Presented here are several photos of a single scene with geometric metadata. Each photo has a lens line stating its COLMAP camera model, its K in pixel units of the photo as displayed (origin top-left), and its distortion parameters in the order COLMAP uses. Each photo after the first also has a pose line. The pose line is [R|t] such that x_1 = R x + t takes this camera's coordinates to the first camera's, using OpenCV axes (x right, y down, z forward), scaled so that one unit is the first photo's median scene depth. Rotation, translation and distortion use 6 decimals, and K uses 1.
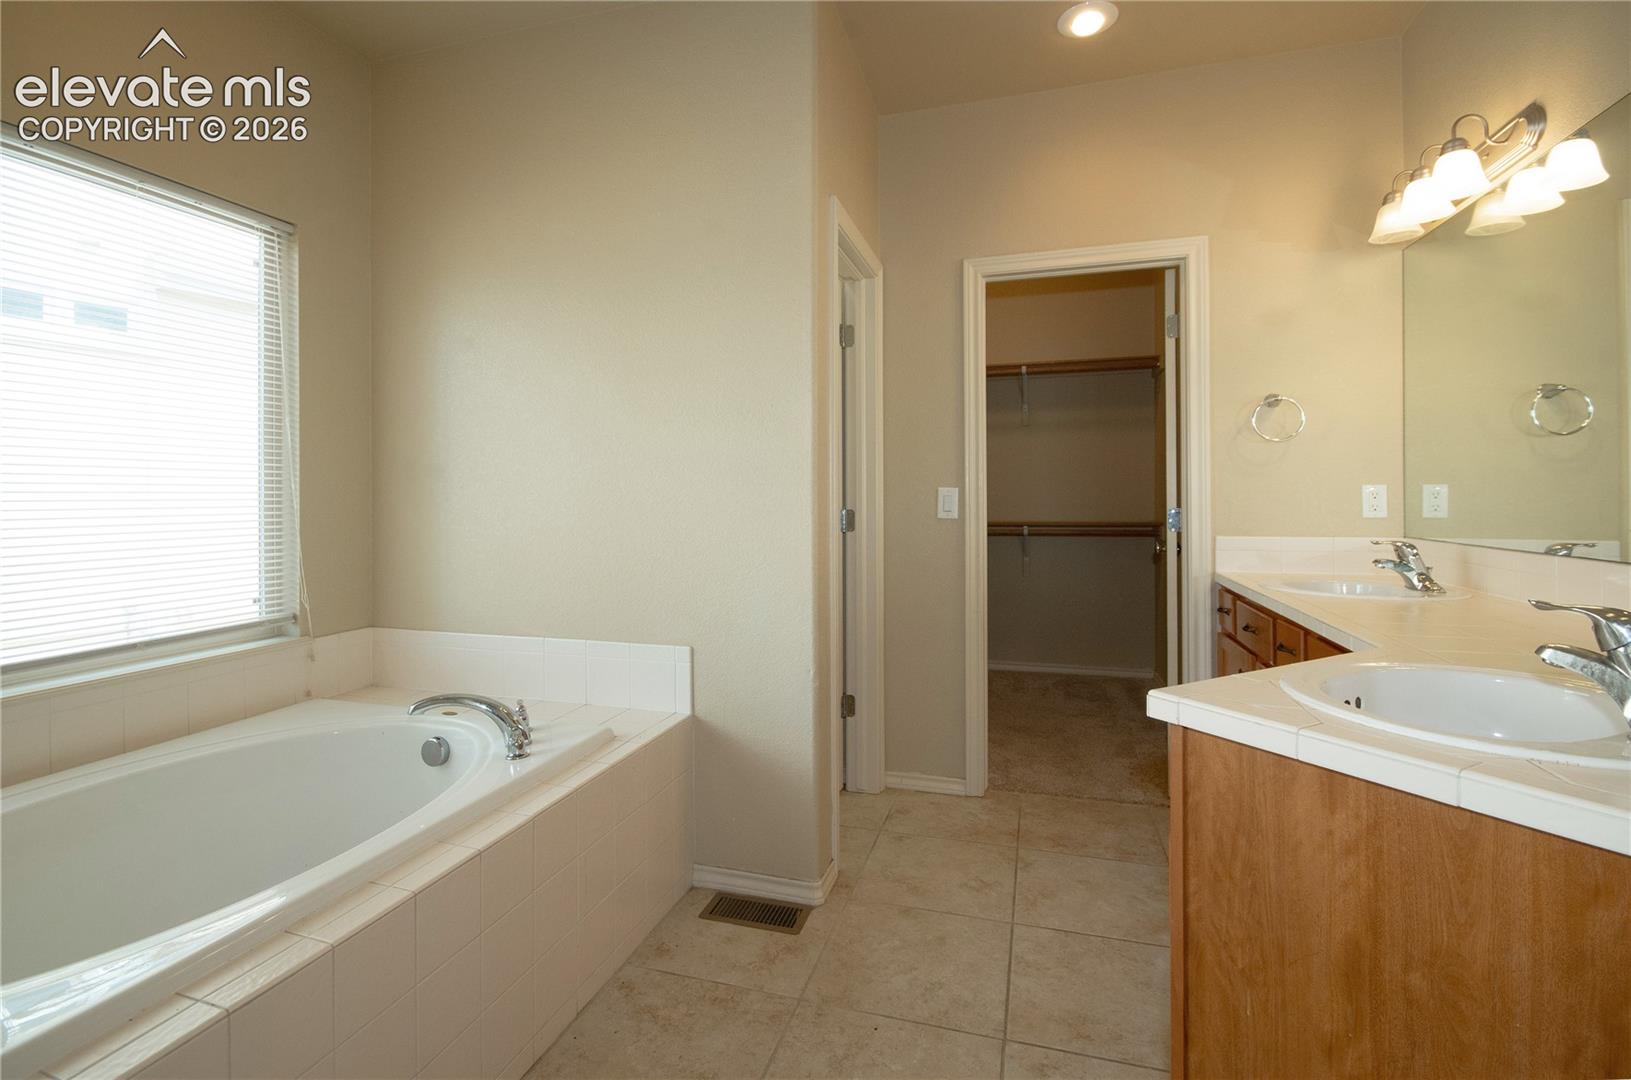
lens RADIAL K [[740.8, 0, 806.2], [0, 740.8, 496.5], [0, 0, 1]] dist [0.005701, -0.002170]
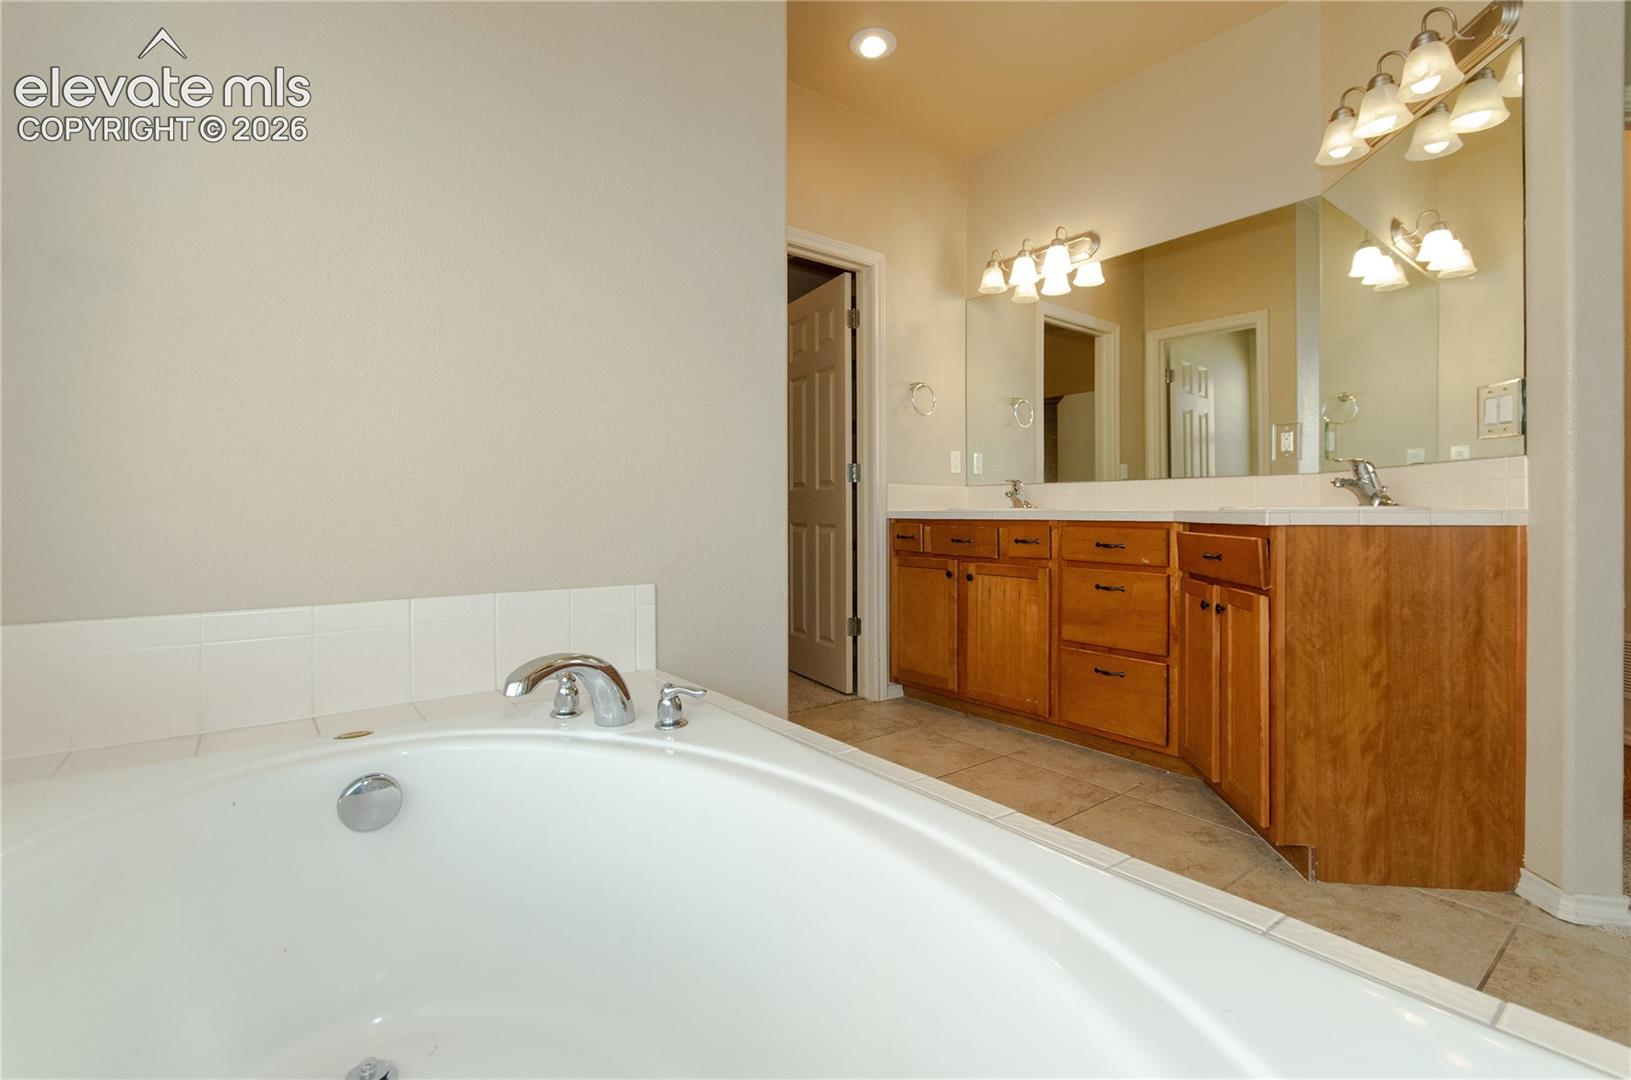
lens RADIAL K [[740.8, 0, 808.8], [0, 740.8, 526.6], [0, 0, 1]] dist [0.005701, -0.002170]
pose [[0.594116, -0.011978, 0.804290, -1.810063], [-0.000300, 0.999886, 0.015113, 0.330084], [-0.804380, -0.009221, 0.594044, 1.008123]]
